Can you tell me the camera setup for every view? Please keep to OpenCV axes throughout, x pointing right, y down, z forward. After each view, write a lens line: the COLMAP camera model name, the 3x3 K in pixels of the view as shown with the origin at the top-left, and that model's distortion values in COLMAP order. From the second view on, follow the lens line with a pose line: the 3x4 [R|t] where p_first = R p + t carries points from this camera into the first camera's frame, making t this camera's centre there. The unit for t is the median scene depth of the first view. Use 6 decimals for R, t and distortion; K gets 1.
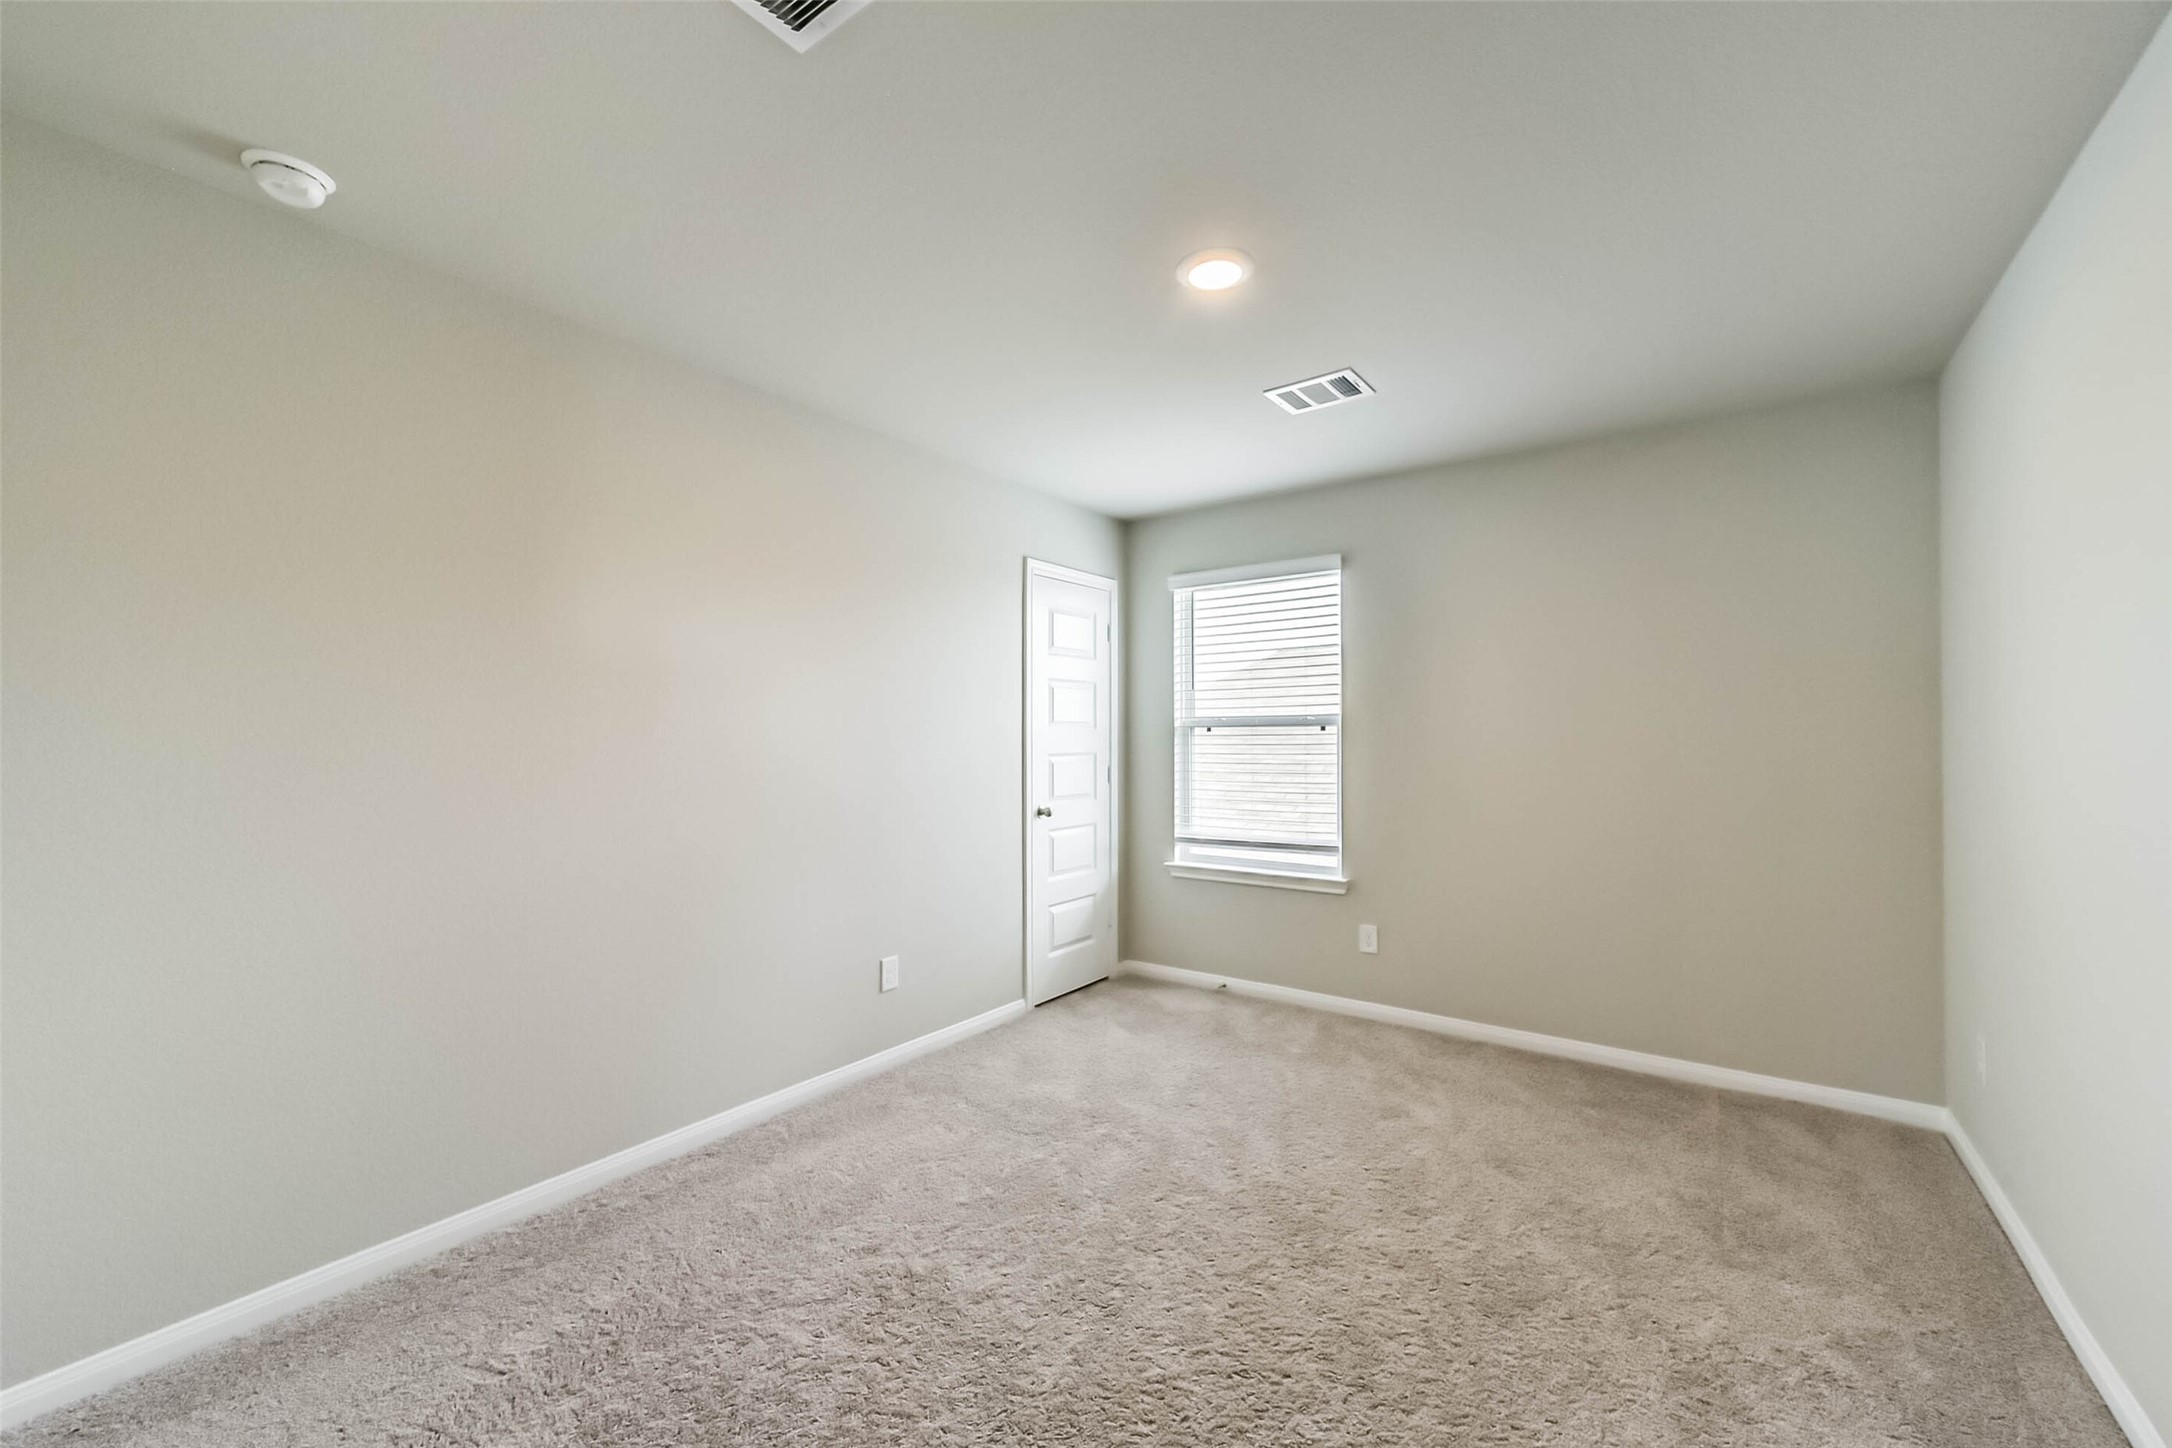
lens RADIAL K [[850.1, 0, 1094.3], [0, 850.1, 737.8], [0, 0, 1]] dist [0.011123, -0.000346]
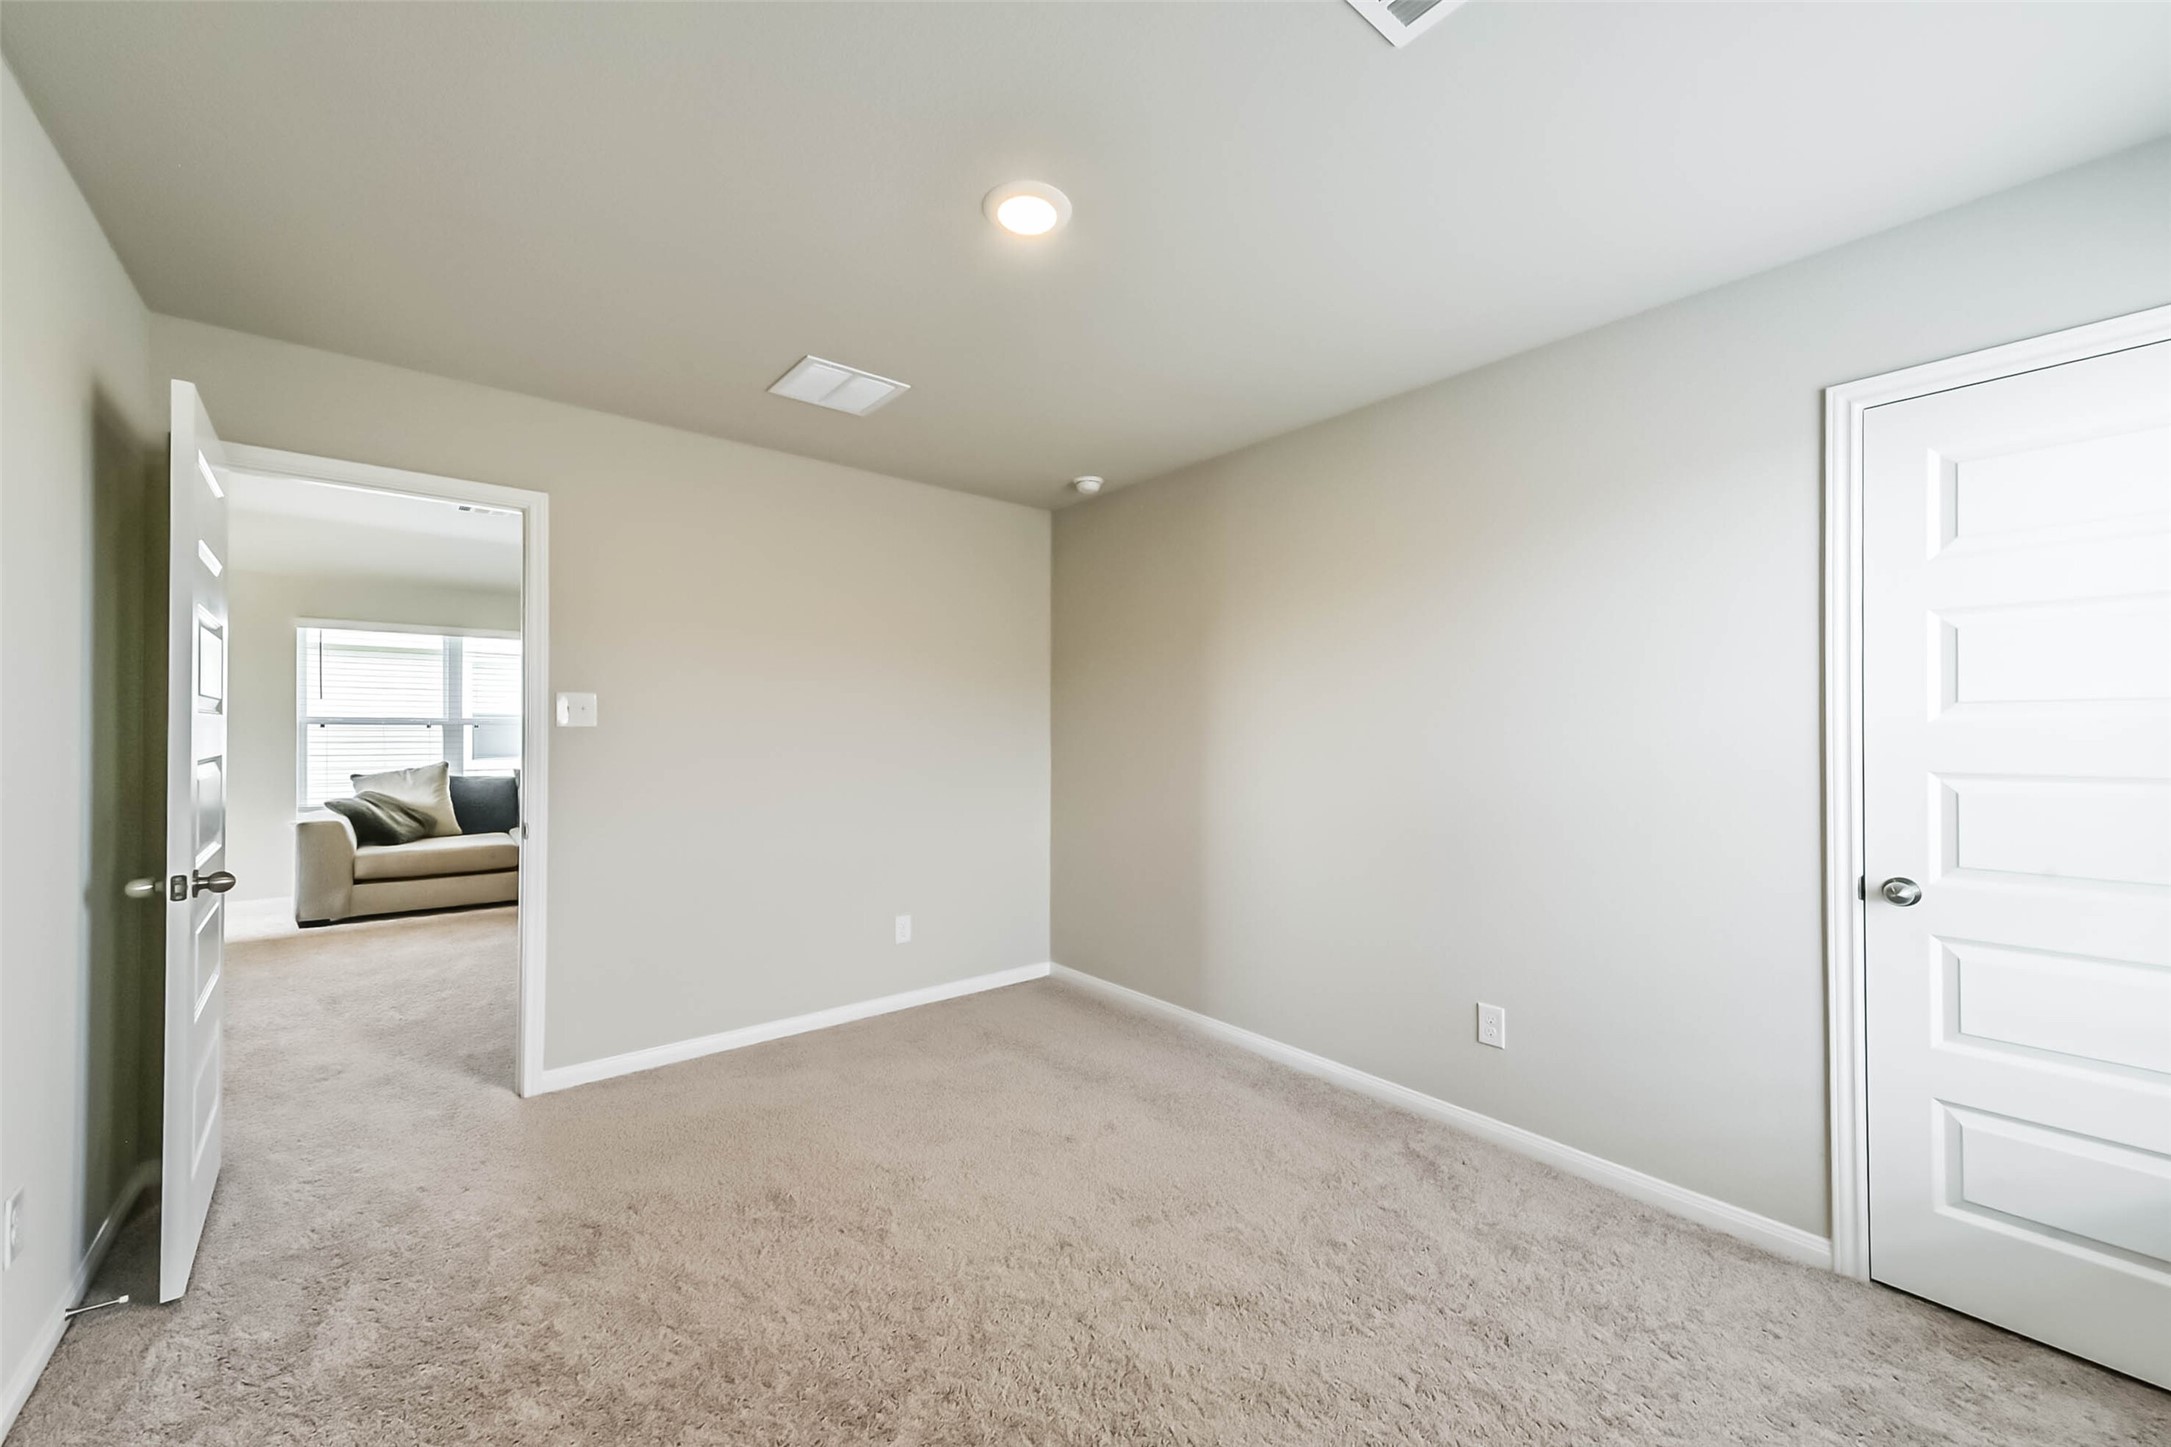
lens RADIAL K [[849.7, 0, 1087.7], [0, 849.7, 719.4], [0, 0, 1]] dist [0.011123, -0.000346]
pose [[-0.252747, -0.004964, -0.967520, 0.087868], [0.001292, 0.999984, -0.005468, -0.001419], [0.967532, -0.002632, -0.252736, 0.113517]]
